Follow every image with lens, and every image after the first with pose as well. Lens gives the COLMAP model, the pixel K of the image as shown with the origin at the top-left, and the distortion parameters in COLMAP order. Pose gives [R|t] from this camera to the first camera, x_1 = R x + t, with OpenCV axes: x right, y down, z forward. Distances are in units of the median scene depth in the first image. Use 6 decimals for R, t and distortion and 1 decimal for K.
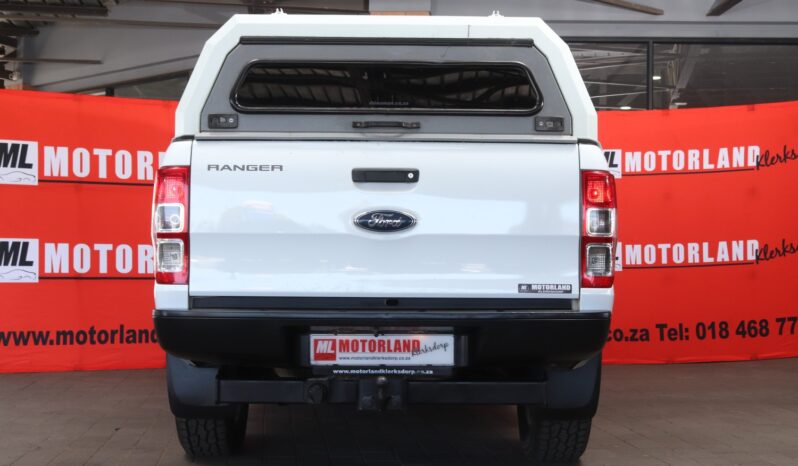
lens RADIAL K [[1301.4, 0, 399.0], [0, 1301.4, 233.0], [0, 0, 1]] dist [-0.037819, 0.201234]
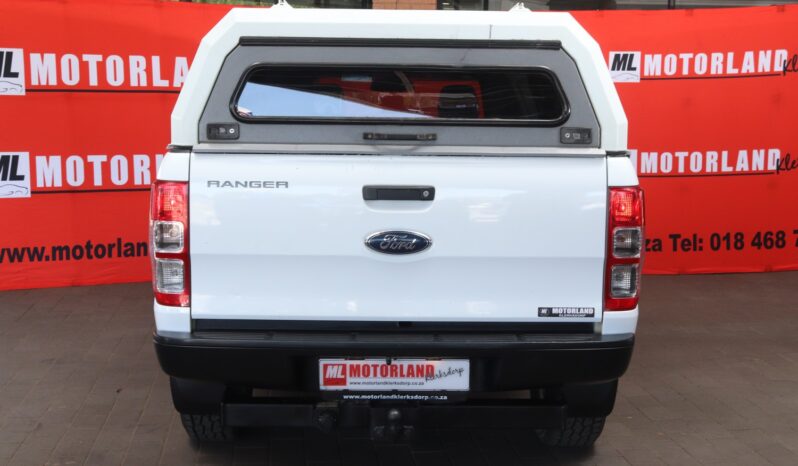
lens RADIAL K [[1301.4, 0, 399.0], [0, 1301.4, 233.0], [0, 0, 1]] dist [-0.037819, 0.201234]
pose [[0.999982, 0.004634, 0.003776, -0.013351], [-0.005268, 0.981704, 0.190342, -0.189984], [-0.002825, -0.190359, 0.981711, 0.078681]]
